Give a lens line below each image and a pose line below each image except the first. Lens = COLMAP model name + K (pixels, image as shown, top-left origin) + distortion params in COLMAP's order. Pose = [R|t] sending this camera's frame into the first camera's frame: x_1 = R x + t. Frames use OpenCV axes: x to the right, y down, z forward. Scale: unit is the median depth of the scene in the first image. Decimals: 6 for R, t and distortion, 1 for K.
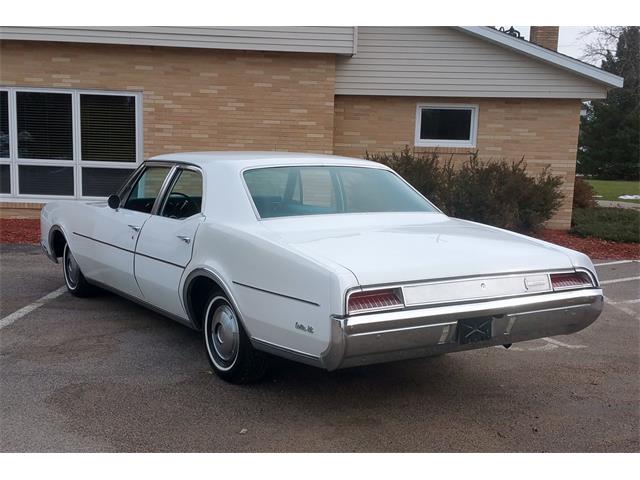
lens RADIAL K [[587.4, 0, 320.0], [0, 587.4, 240.0], [0, 0, 1]] dist [0.080444, -0.102936]
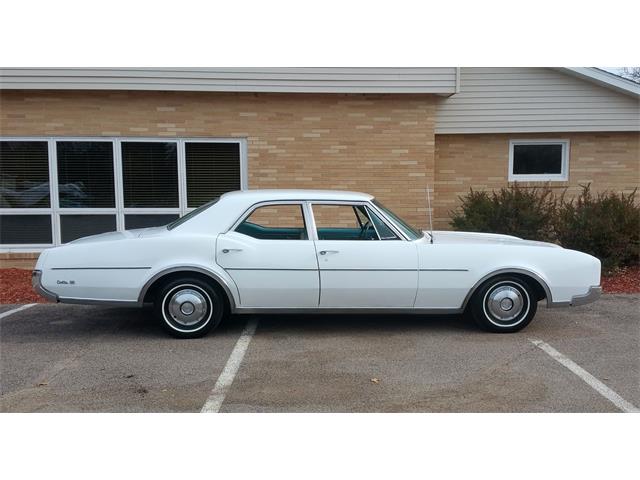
lens RADIAL K [[588.3, 0, 319.5], [0, 588.3, 255.9], [0, 0, 1]] dist [0.123035, -0.257296]
pose [[0.998741, -0.037546, 0.033262, -0.215815], [0.038800, 0.998527, -0.037915, -0.006021], [-0.031789, 0.039158, 0.998727, -0.004216]]
